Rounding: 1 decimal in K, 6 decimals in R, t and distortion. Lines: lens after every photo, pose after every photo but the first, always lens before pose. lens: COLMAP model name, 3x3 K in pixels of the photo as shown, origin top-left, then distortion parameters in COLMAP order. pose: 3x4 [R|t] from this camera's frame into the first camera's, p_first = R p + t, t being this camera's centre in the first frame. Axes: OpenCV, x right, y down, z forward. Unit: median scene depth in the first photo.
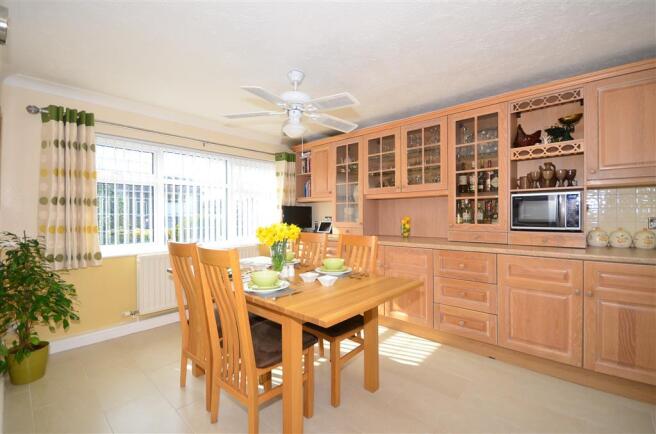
lens RADIAL K [[286.6, 0, 327.7], [0, 286.6, 218.1], [0, 0, 1]] dist [0.000925, -0.000018]
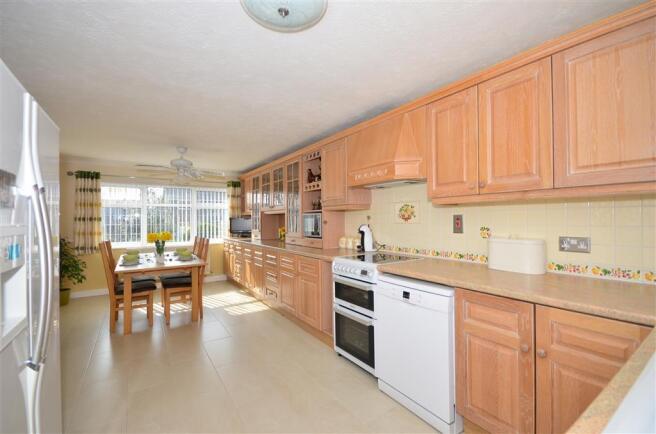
lens RADIAL K [[286.6, 0, 328.2], [0, 286.6, 218.8], [0, 0, 1]] dist [0.000925, -0.000018]
pose [[0.969887, -0.001852, -0.243547, 1.161748], [-0.001100, 0.999928, -0.011985, -0.039515], [0.243552, 0.011892, 0.969815, -0.484474]]
